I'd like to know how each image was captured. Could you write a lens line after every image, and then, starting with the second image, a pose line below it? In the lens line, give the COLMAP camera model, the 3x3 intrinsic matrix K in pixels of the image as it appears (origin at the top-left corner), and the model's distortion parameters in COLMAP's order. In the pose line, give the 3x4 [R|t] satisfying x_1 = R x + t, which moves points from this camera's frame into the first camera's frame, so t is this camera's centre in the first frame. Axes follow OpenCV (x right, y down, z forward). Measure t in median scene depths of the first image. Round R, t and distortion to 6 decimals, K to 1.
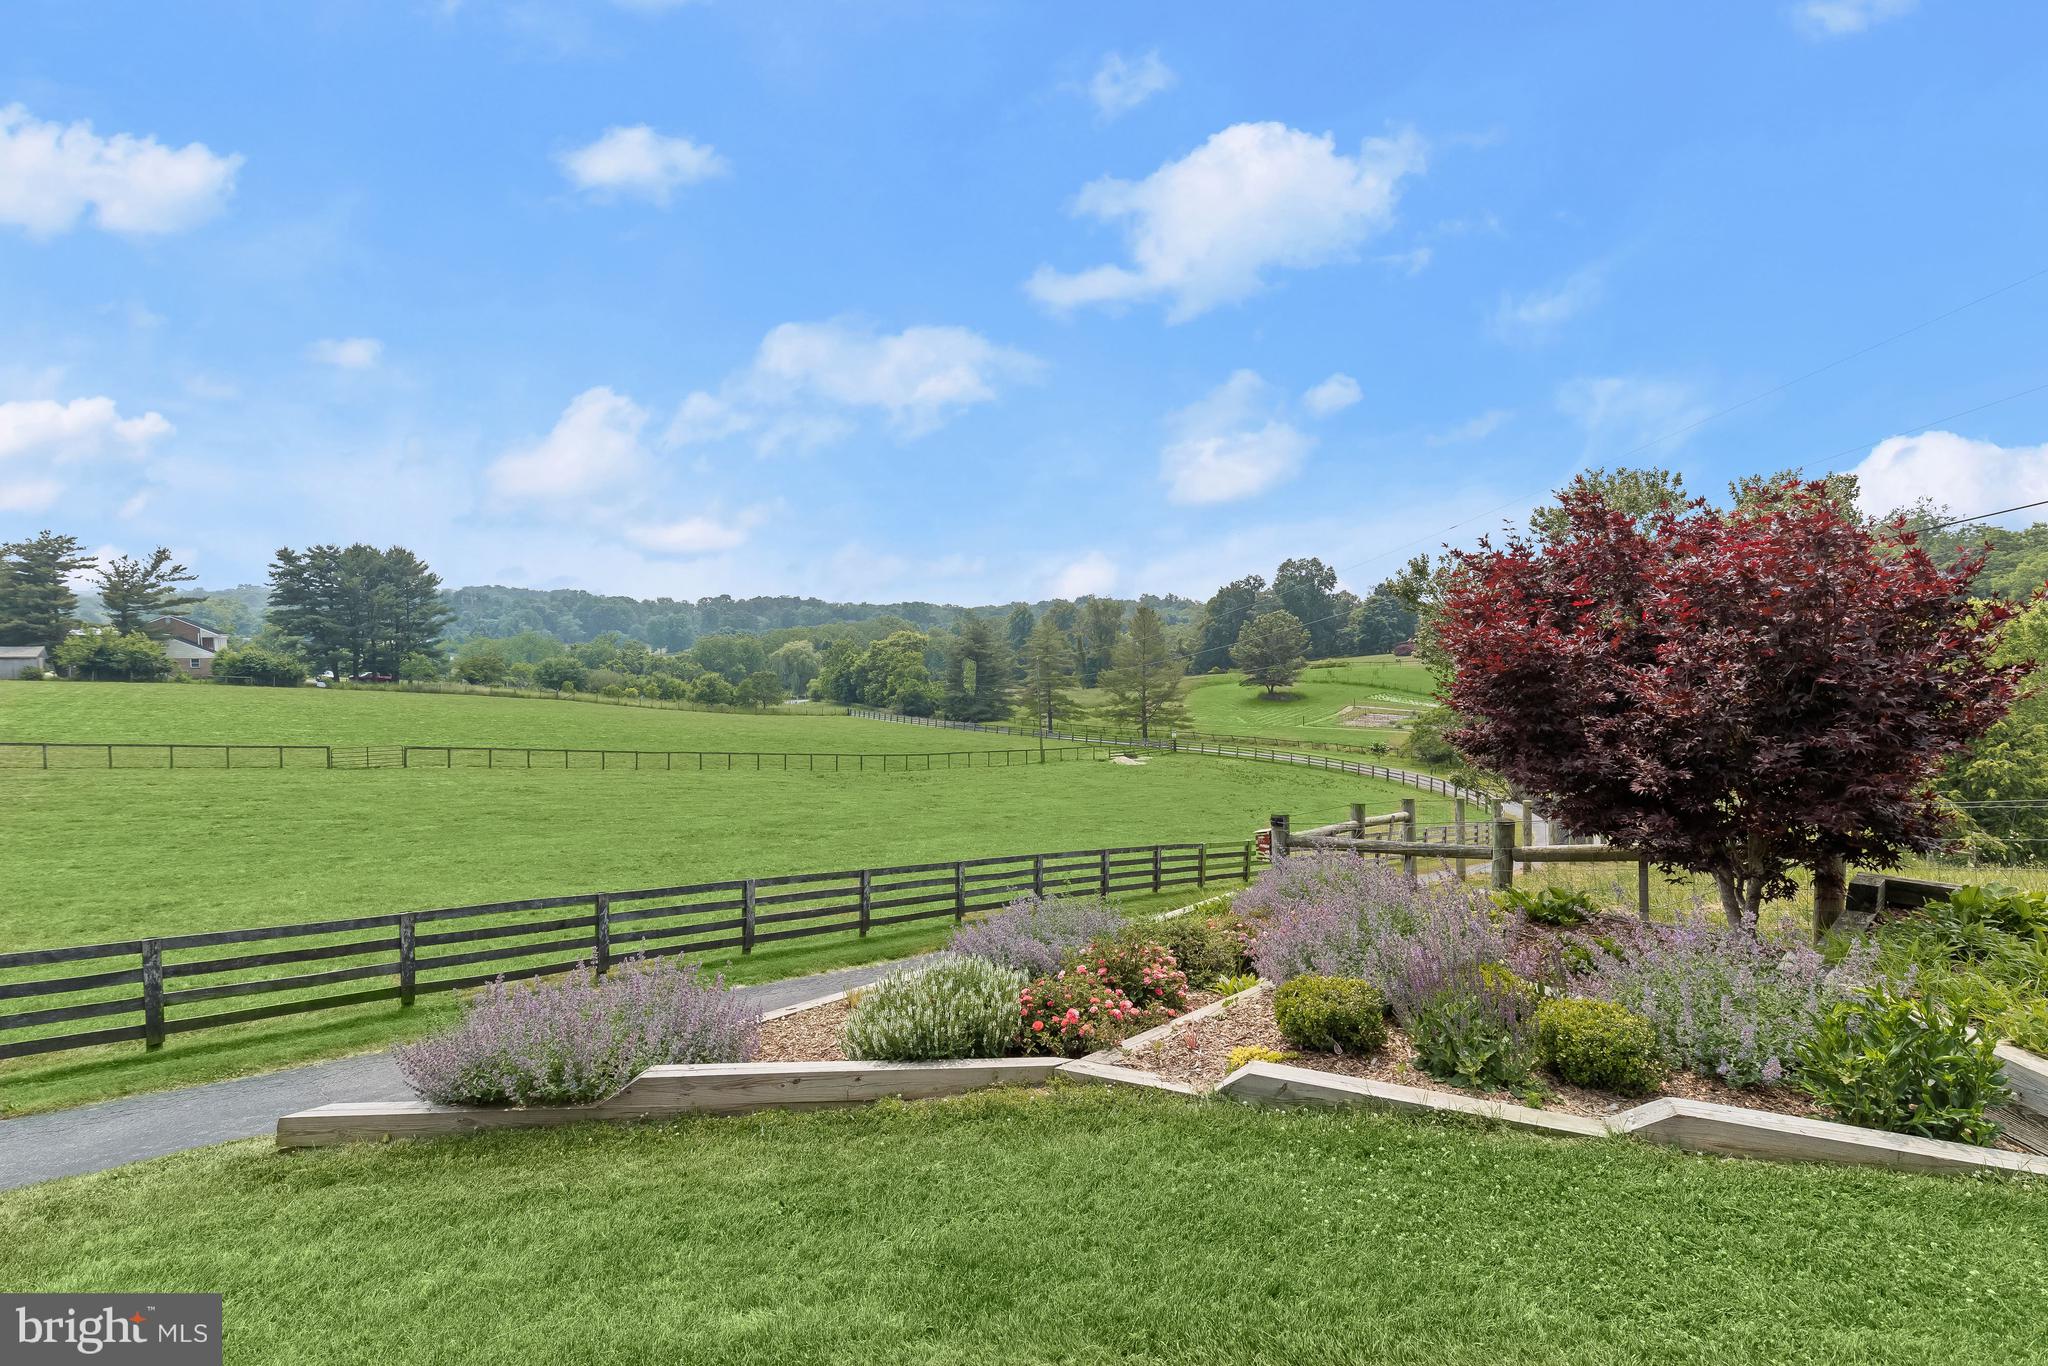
lens RADIAL K [[931.9, 0, 1024.0], [0, 931.9, 683.0], [0, 0, 1]] dist [0.000780, 0.000262]
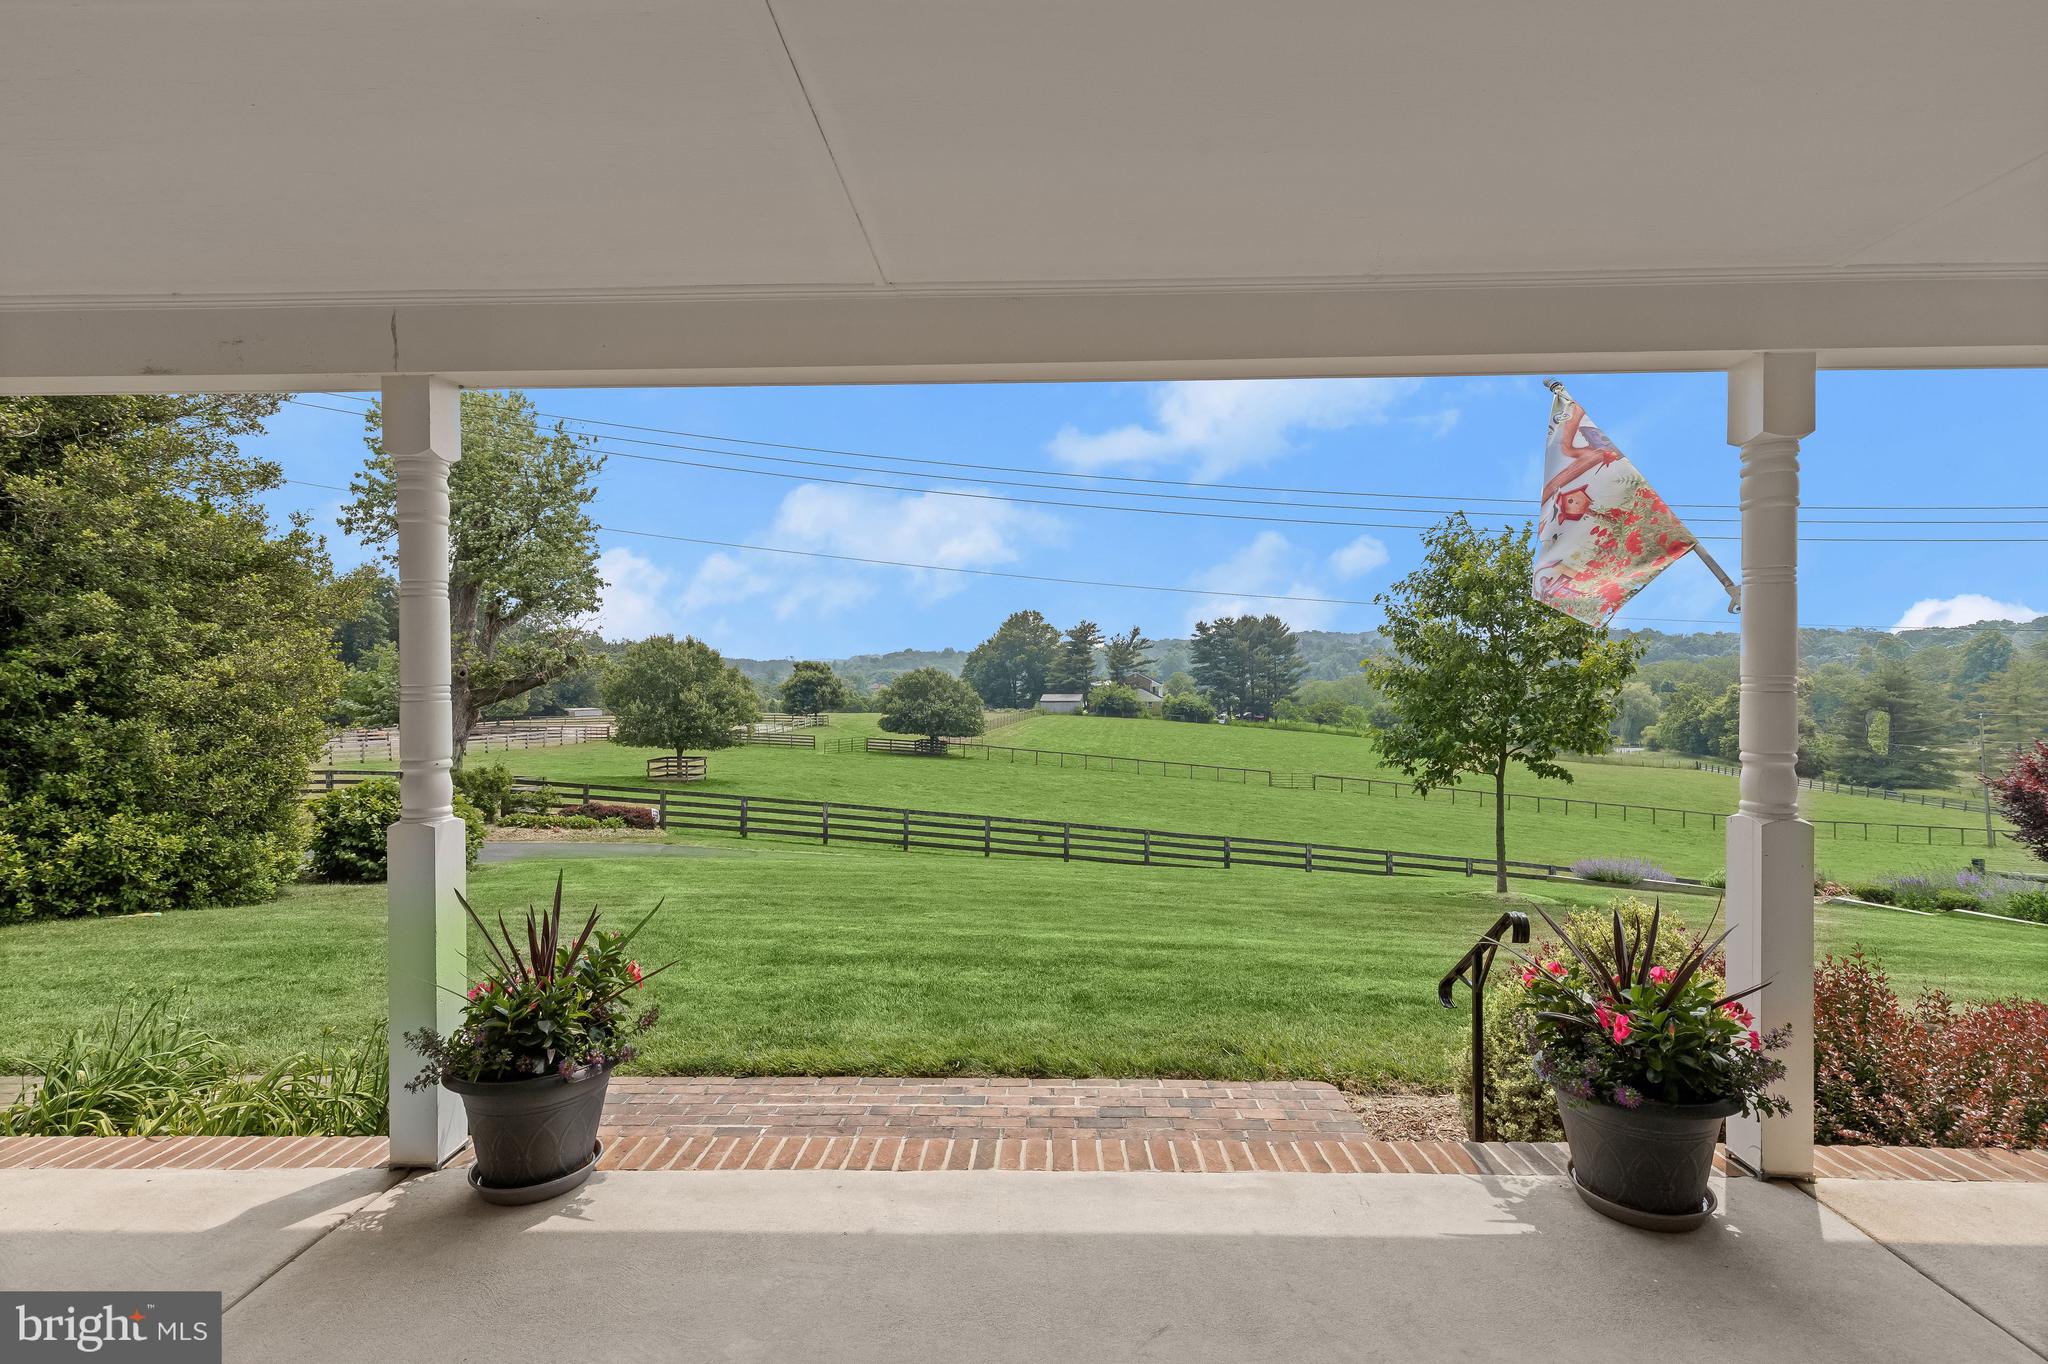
lens RADIAL K [[931.9, 0, 1024.0], [0, 931.9, 682.0], [0, 0, 1]] dist [0.000780, 0.000262]
pose [[0.688670, -0.003278, -0.725068, 0.021523], [-0.026555, 0.999205, -0.029739, -0.007396], [0.724589, 0.039735, 0.688035, -0.120193]]
